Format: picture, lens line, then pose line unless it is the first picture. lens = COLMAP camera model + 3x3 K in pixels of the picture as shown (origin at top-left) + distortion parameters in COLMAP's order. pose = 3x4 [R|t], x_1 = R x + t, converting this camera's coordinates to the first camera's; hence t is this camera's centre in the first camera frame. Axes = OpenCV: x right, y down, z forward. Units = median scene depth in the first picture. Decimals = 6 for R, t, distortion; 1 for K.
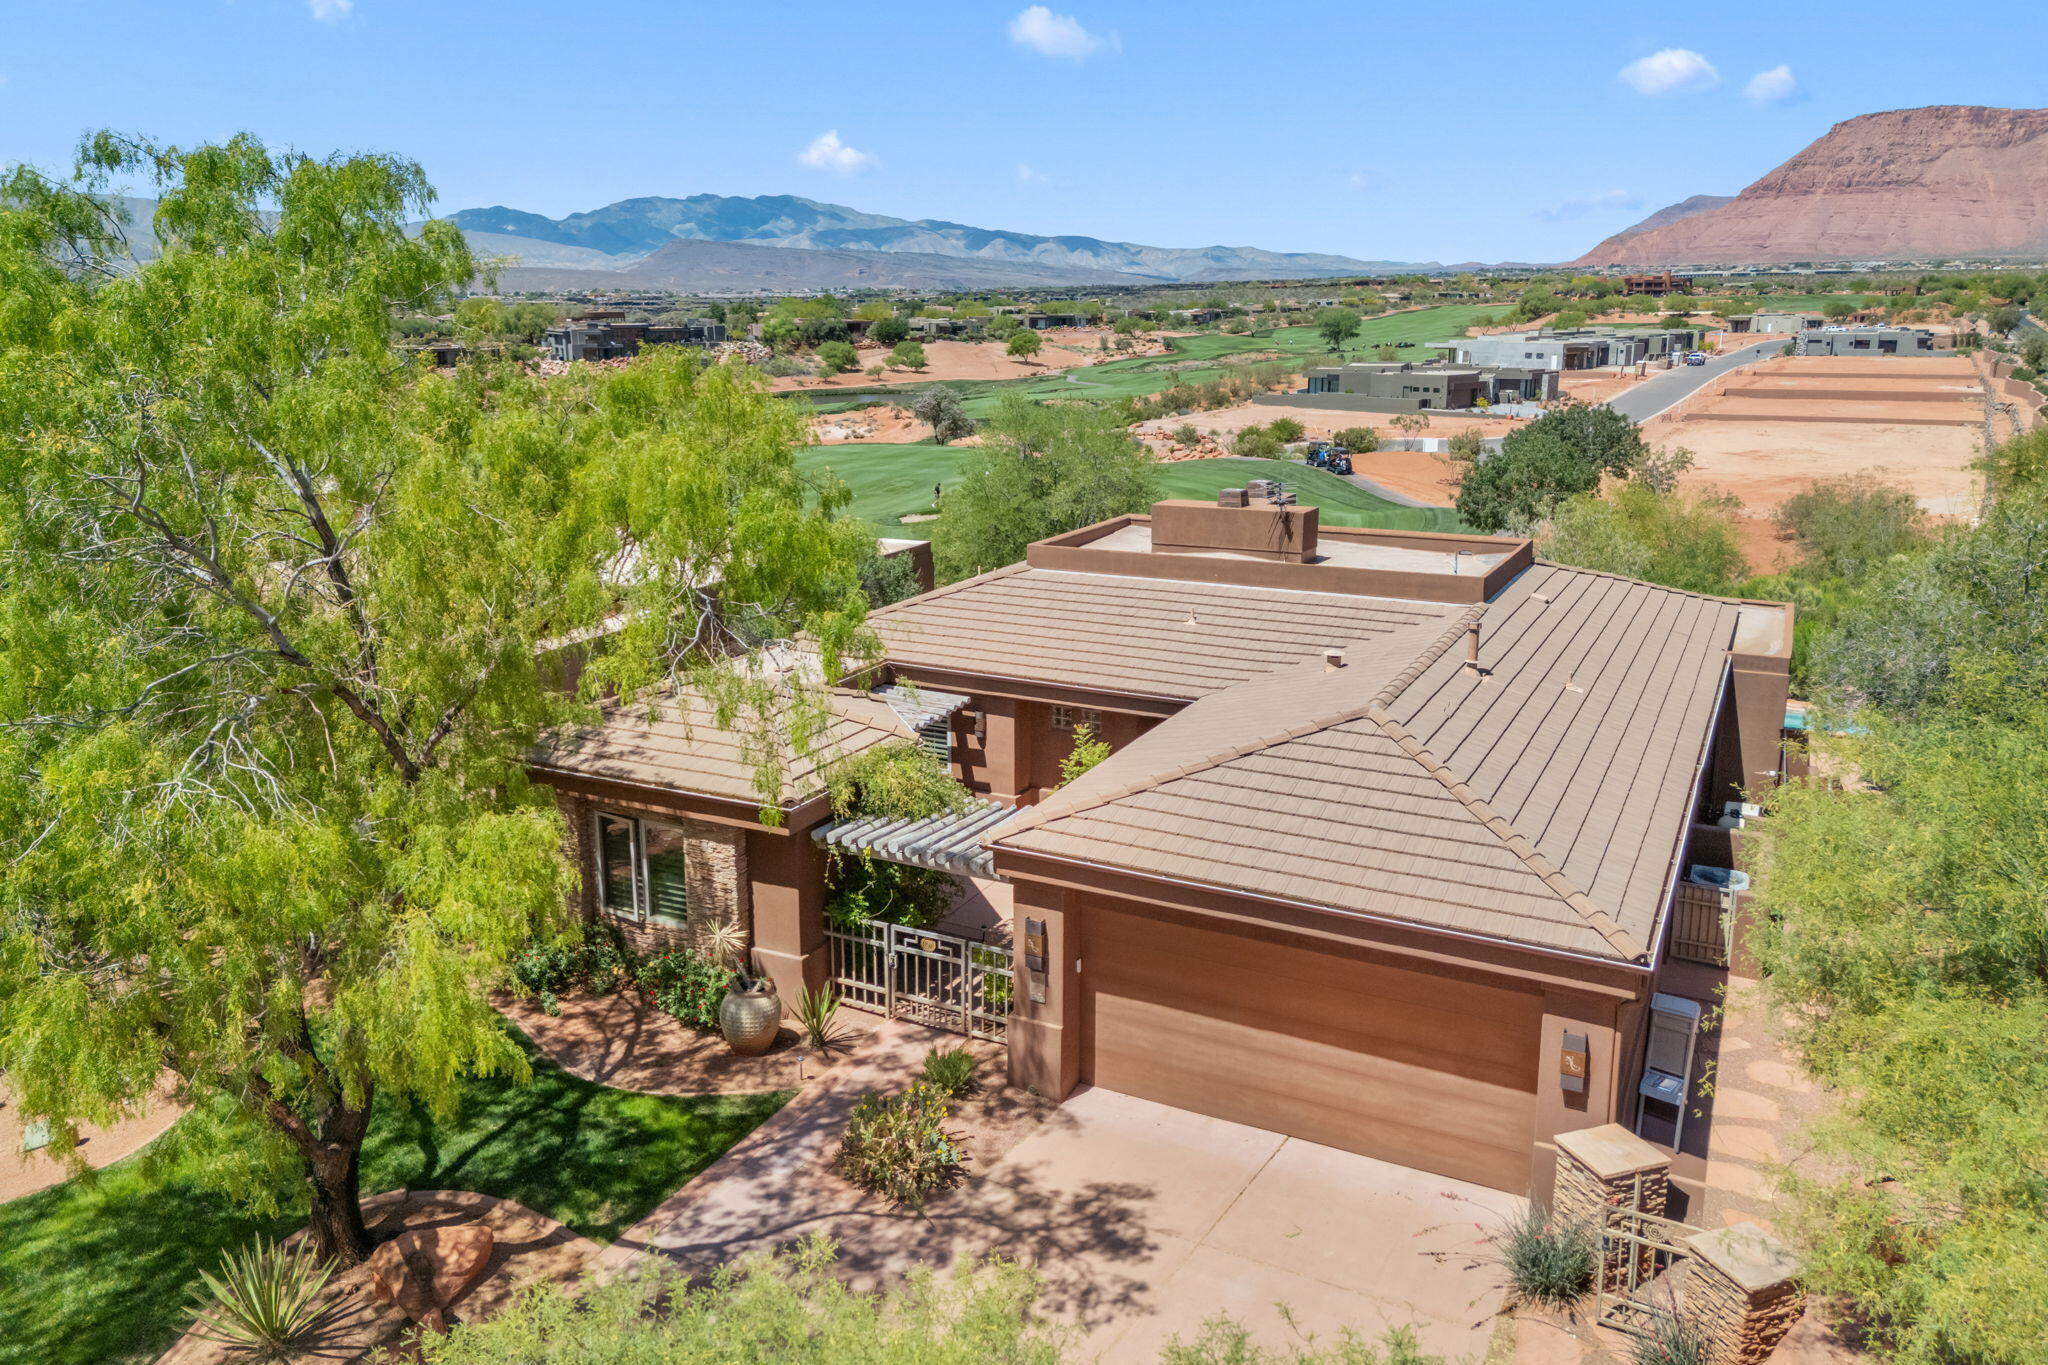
lens RADIAL K [[1598.3, 0, 1018.2], [0, 1598.3, 725.1], [0, 0, 1]] dist [0.045253, -0.002071]
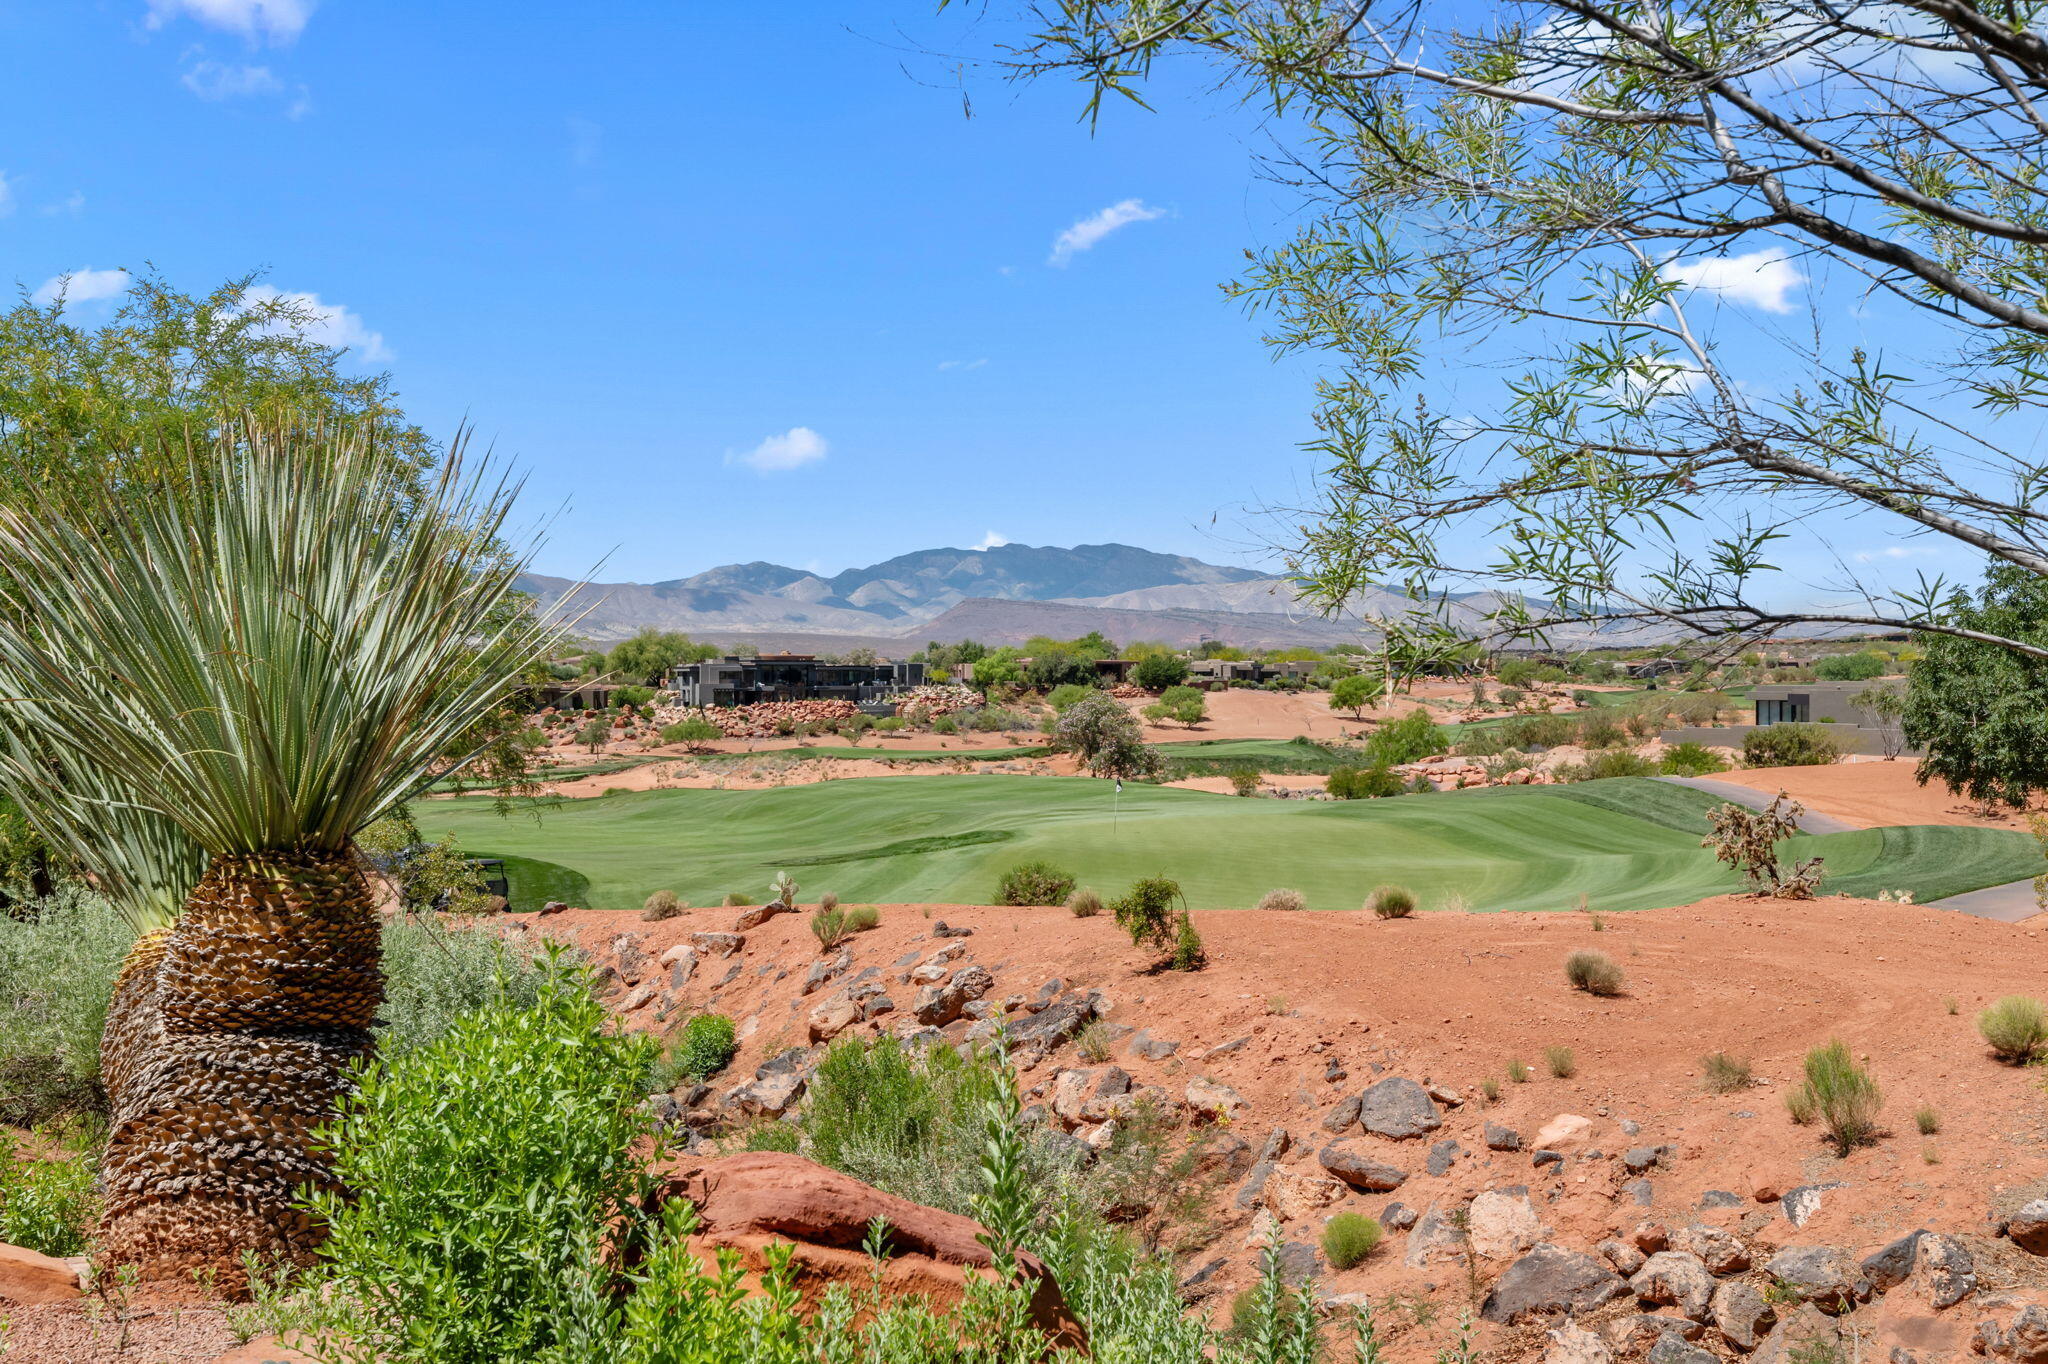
lens RADIAL K [[2058.0, 0, 1024.0], [0, 2058.0, 682.0], [0, 0, 1]] dist [-0.010939, 0.002011]
pose [[0.977750, 0.002086, -0.209763, 0.055711], [-0.057901, 0.963789, -0.260304, -0.008310], [0.201624, 0.266658, 0.942465, 0.170004]]
